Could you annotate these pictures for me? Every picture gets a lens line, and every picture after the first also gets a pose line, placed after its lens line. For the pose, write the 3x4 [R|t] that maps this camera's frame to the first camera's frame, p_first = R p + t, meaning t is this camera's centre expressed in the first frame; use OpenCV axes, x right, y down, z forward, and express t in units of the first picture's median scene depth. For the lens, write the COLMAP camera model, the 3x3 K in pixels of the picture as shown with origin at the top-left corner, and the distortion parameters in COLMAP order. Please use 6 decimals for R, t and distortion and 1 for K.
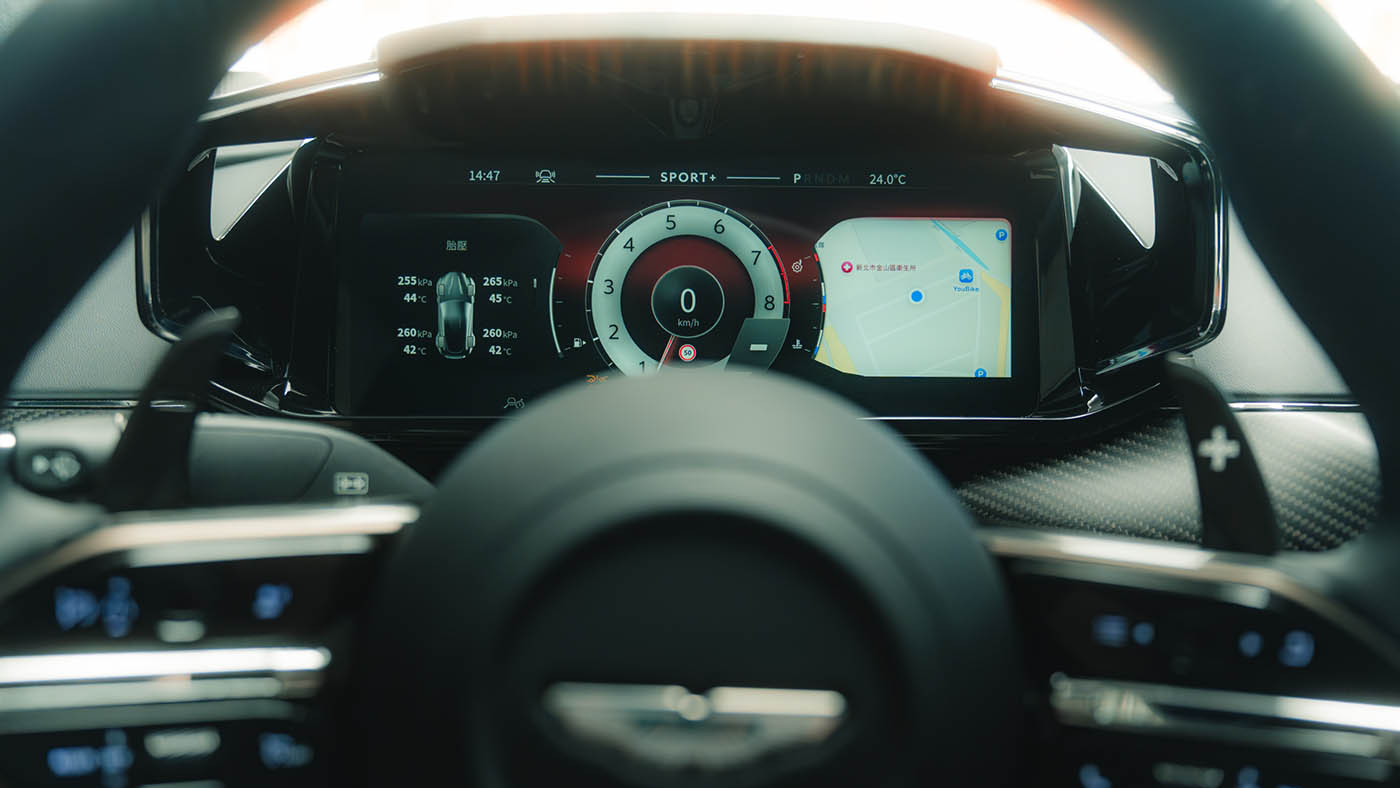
lens RADIAL K [[1290.3, 0, 701.0], [0, 1290.3, 396.6], [0, 0, 1]] dist [0.022673, 0.004507]
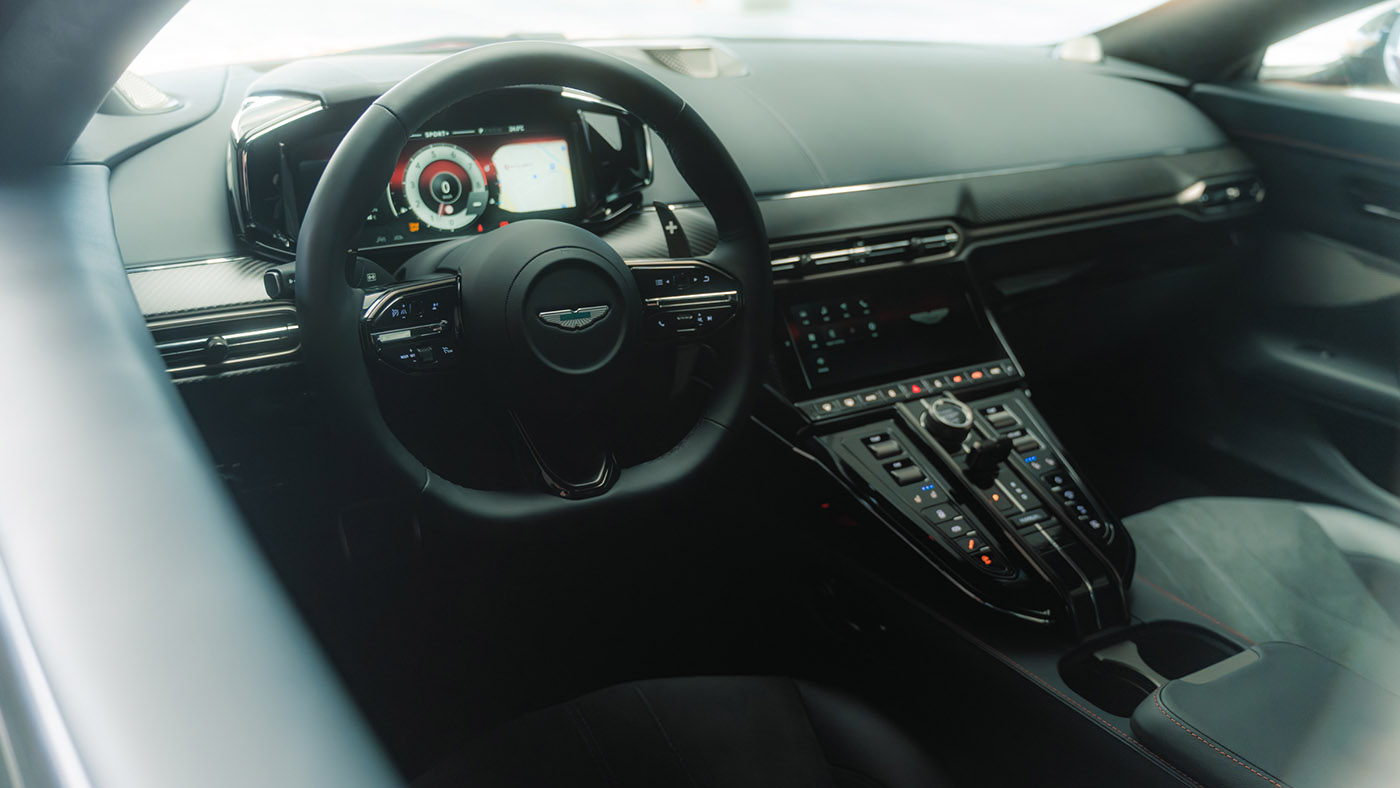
lens RADIAL K [[1269.7, 0, 700.3], [0, 1269.7, 392.8], [0, 0, 1]] dist [0.001972, -0.000637]
pose [[0.843052, -0.184266, 0.505281, -0.863644], [0.091581, 0.974941, 0.202740, -0.136750], [-0.529977, -0.124647, 0.838801, -1.249161]]
